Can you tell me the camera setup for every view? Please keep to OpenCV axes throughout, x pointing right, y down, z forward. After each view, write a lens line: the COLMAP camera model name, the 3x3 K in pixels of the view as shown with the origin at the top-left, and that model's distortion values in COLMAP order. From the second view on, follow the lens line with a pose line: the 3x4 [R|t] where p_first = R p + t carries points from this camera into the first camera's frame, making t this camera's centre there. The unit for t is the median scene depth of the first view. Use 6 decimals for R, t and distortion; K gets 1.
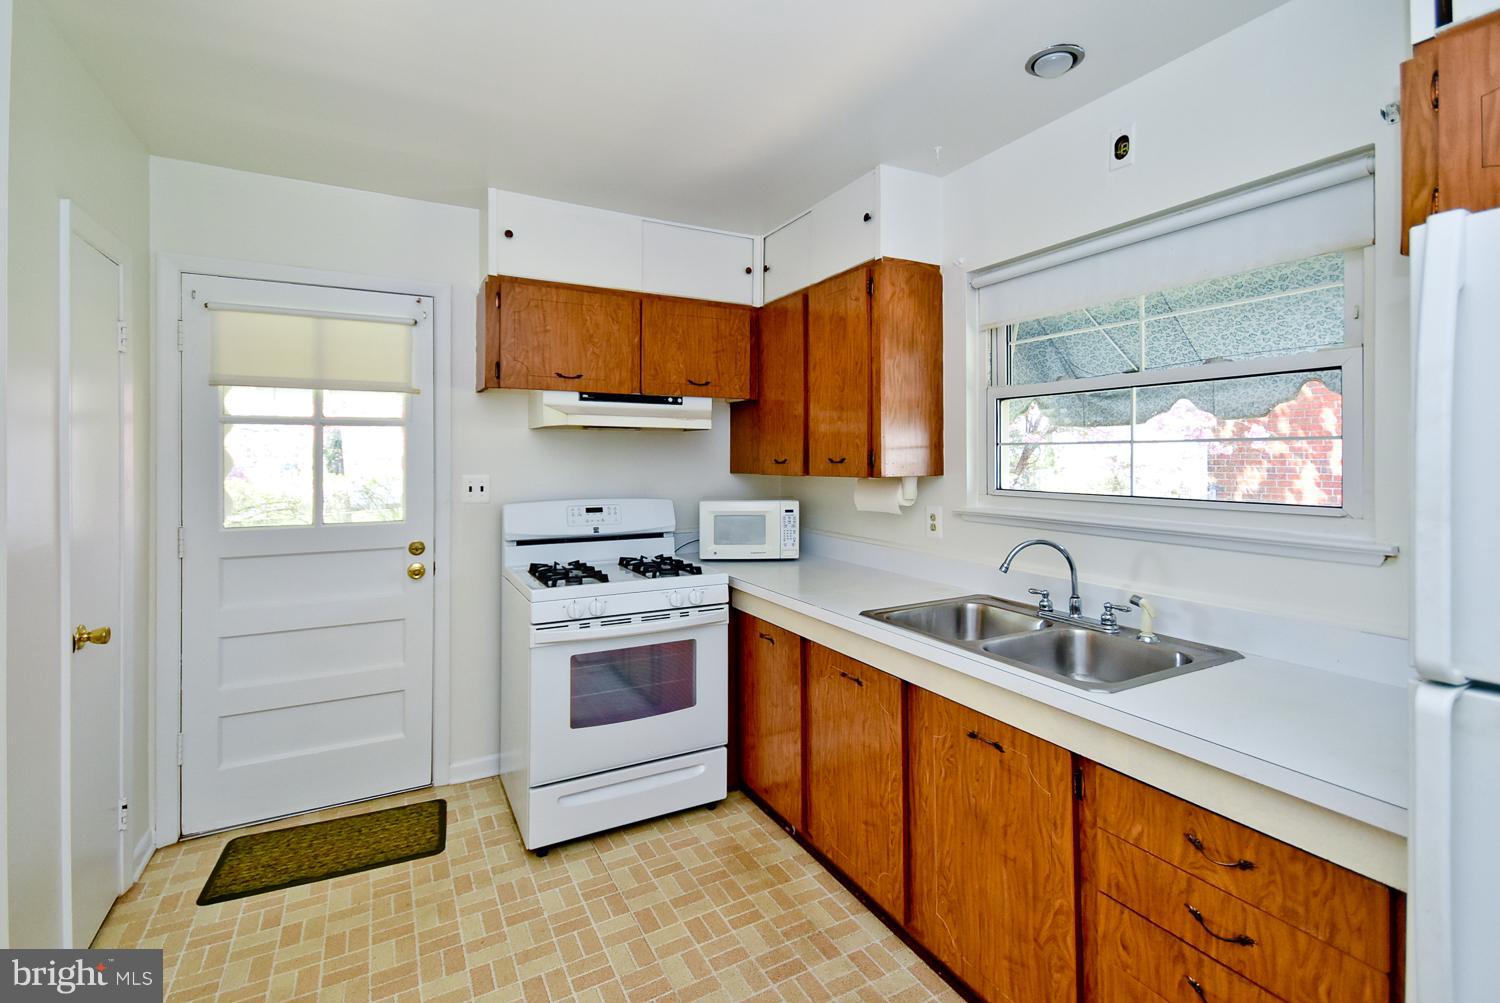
lens RADIAL K [[675.8, 0, 769.3], [0, 675.8, 461.5], [0, 0, 1]] dist [0.017395, 0.000098]
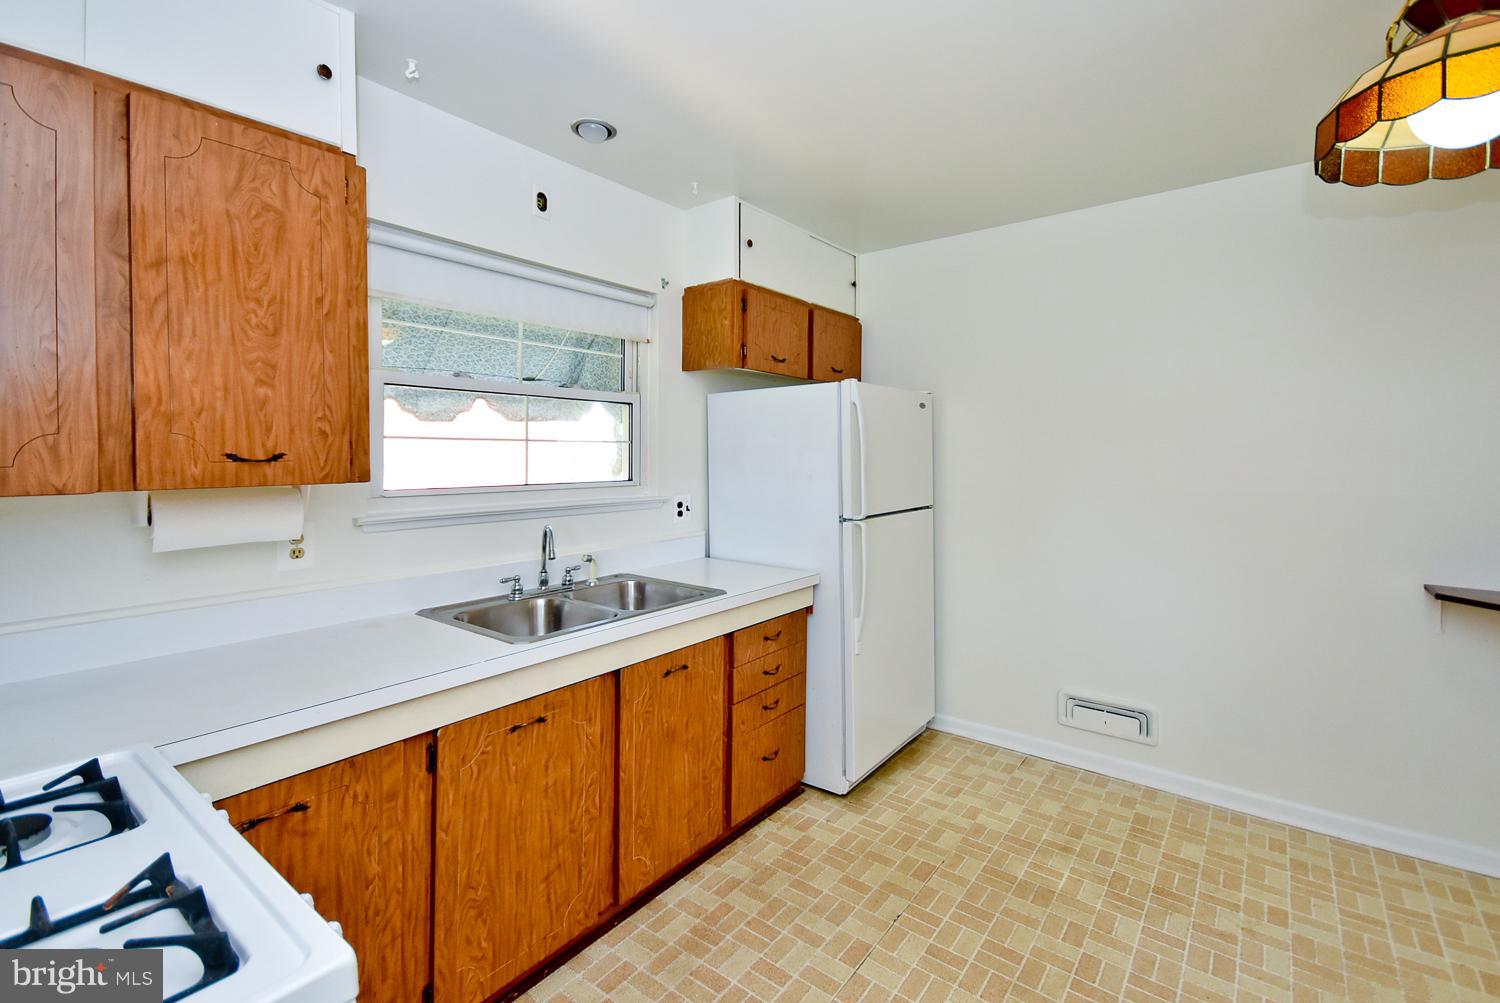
lens RADIAL K [[675.8, 0, 748.3], [0, 675.8, 462.8], [0, 0, 1]] dist [0.017395, 0.000098]
pose [[-0.379898, -0.013503, 0.924930, -0.718556], [0.002231, 0.999877, 0.015514, -0.005968], [-0.925026, 0.007957, -0.379821, 1.048115]]
